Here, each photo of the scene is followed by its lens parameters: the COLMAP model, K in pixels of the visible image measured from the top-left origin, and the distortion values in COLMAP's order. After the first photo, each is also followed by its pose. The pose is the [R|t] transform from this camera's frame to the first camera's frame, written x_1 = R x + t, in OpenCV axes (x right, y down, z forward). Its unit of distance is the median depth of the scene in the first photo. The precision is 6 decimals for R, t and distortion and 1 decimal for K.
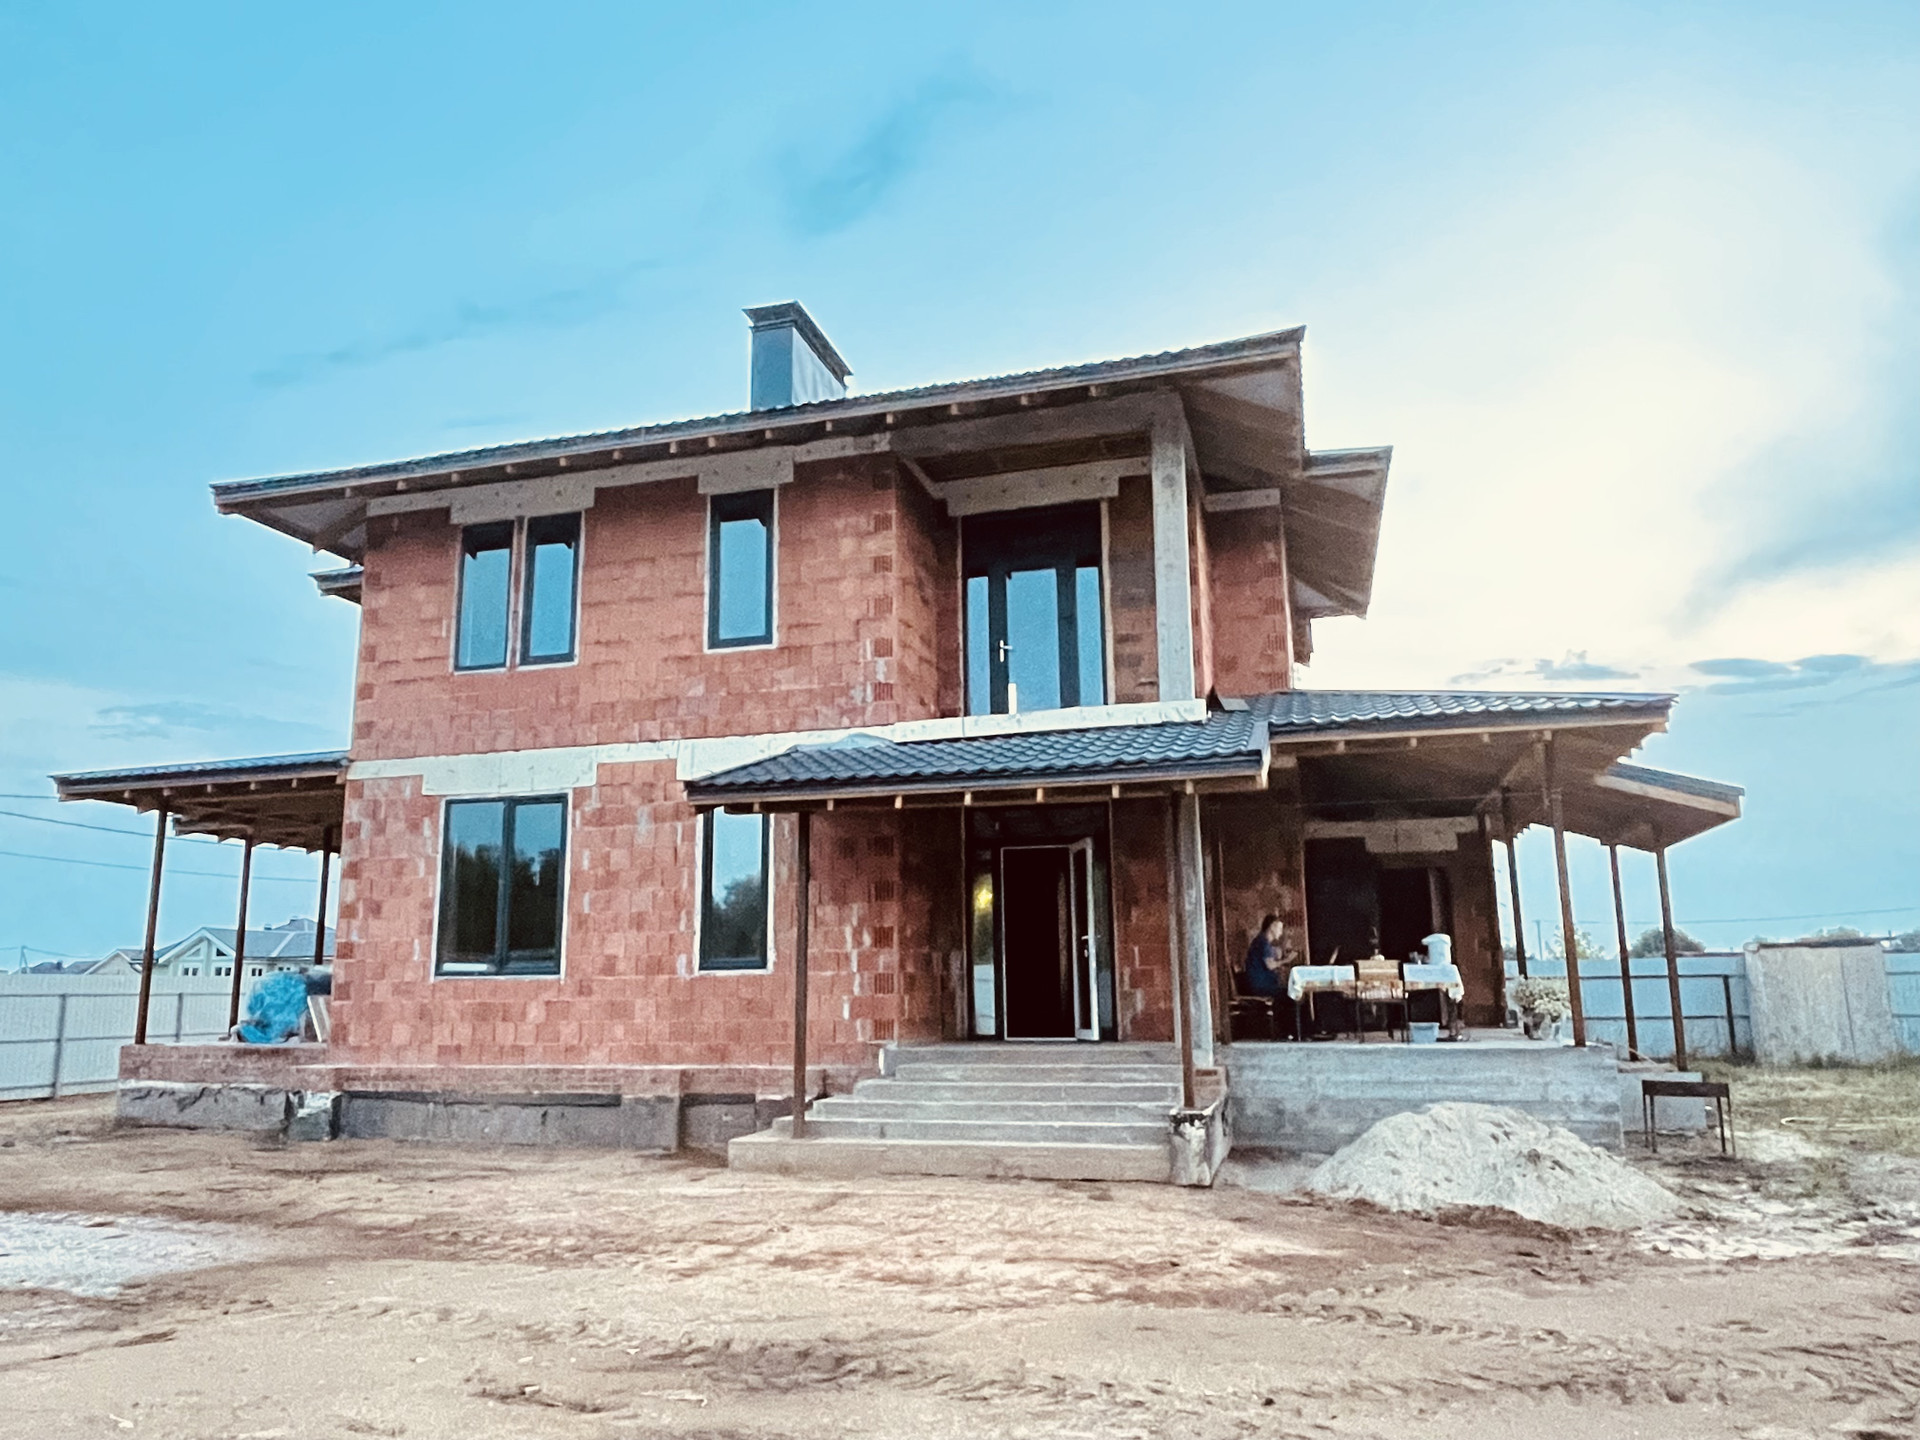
lens RADIAL K [[1337.8, 0, 968.3], [0, 1337.8, 733.6], [0, 0, 1]] dist [0.037692, -0.024316]
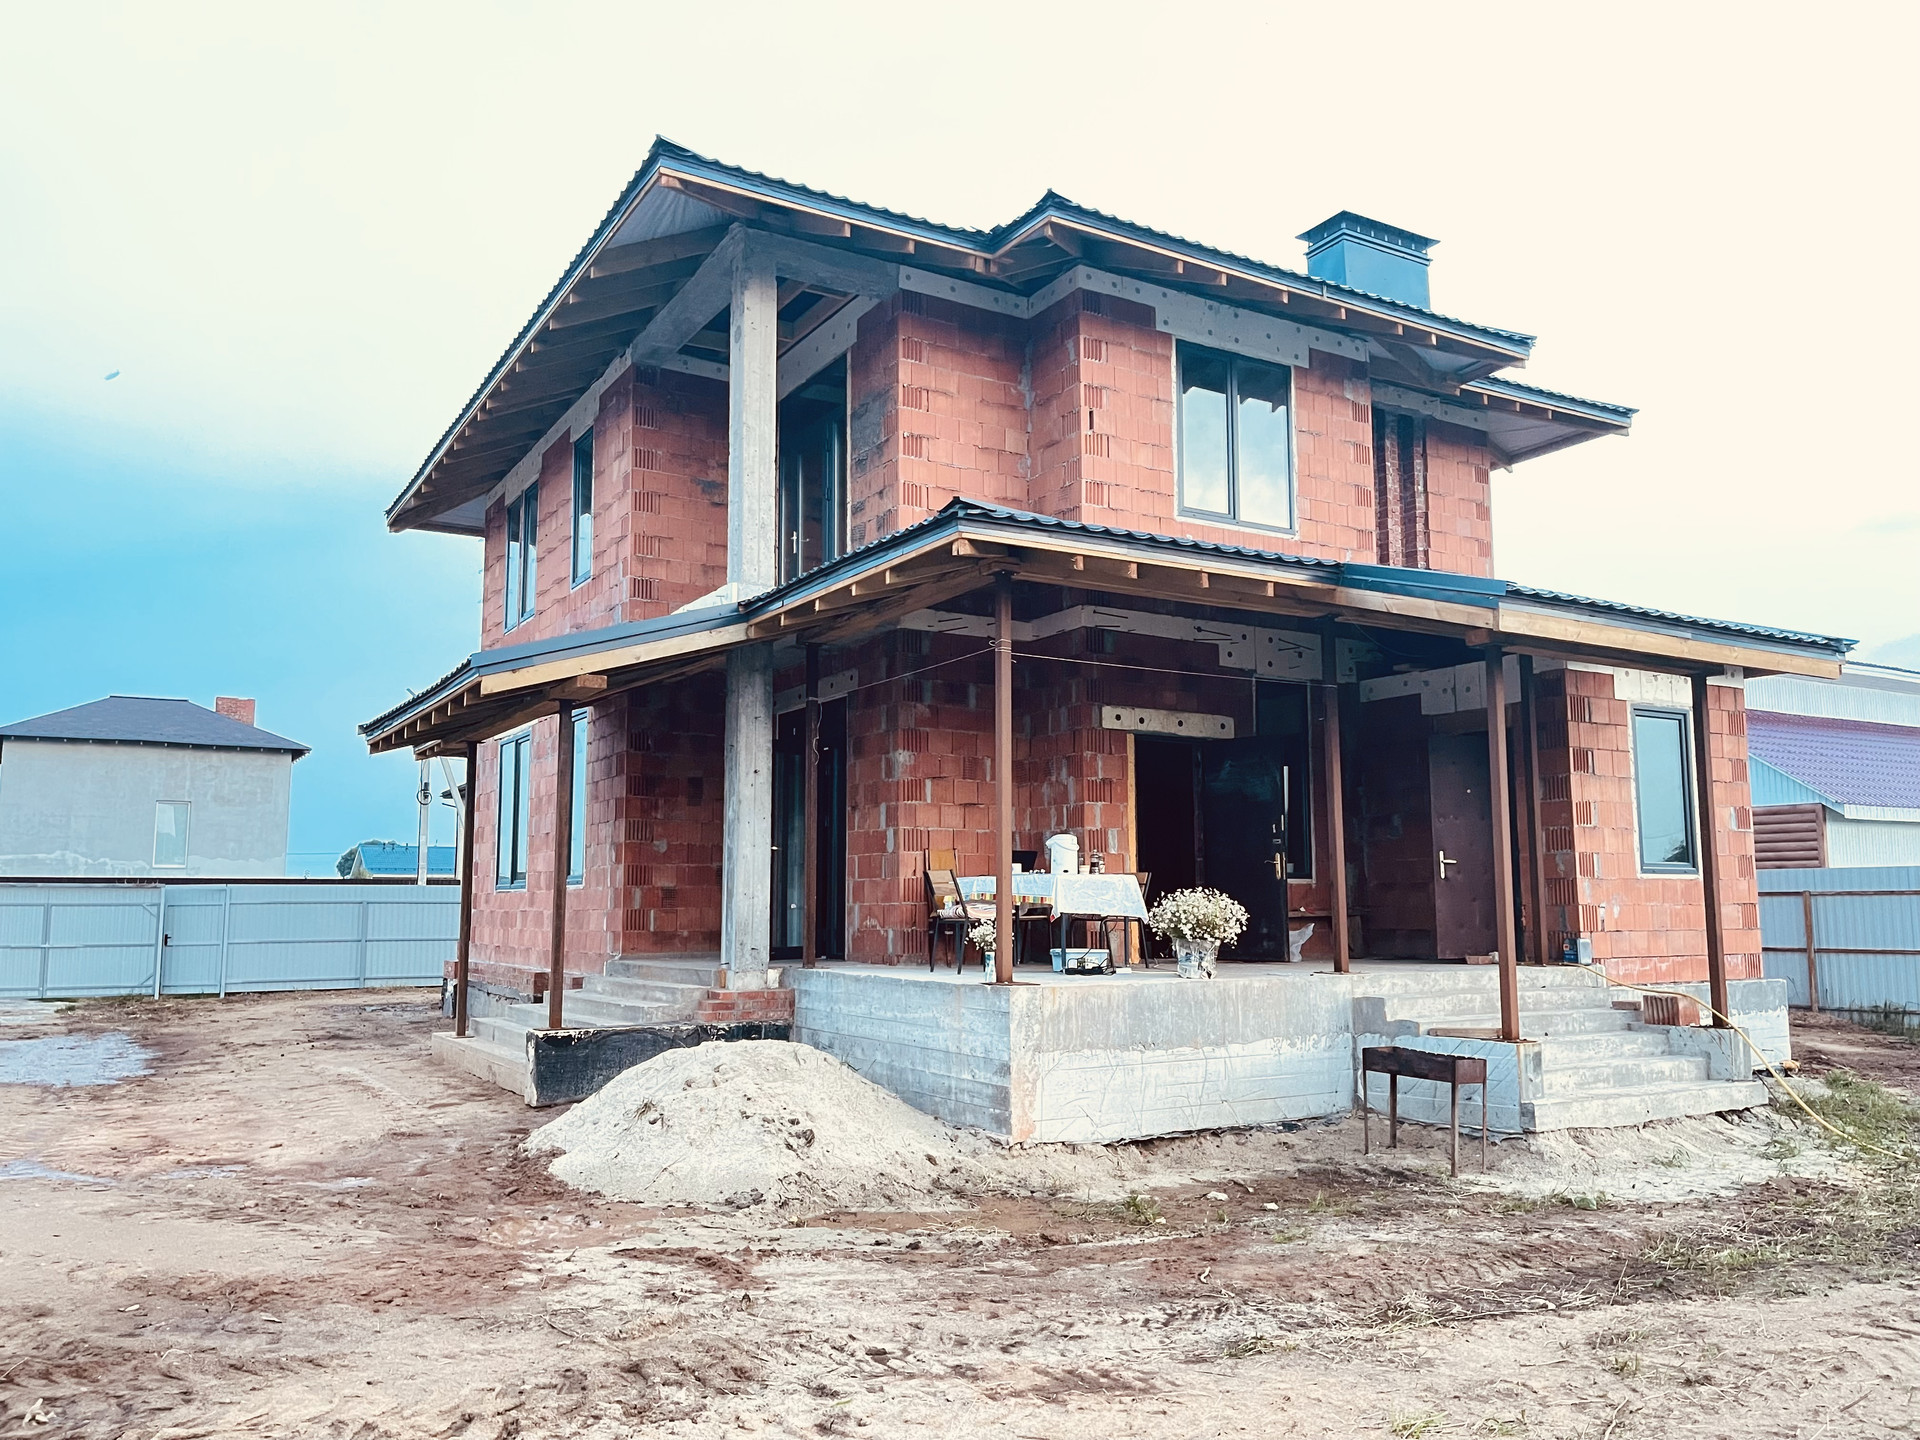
lens RADIAL K [[1473.2, 0, 976.7], [0, 1473.2, 713.1], [0, 0, 1]] dist [0.071496, -0.056100]
pose [[0.717931, -0.087734, -0.690563, 0.838786], [0.129152, 0.991590, 0.008291, 0.064587], [0.684028, -0.095140, 0.723225, 0.351348]]
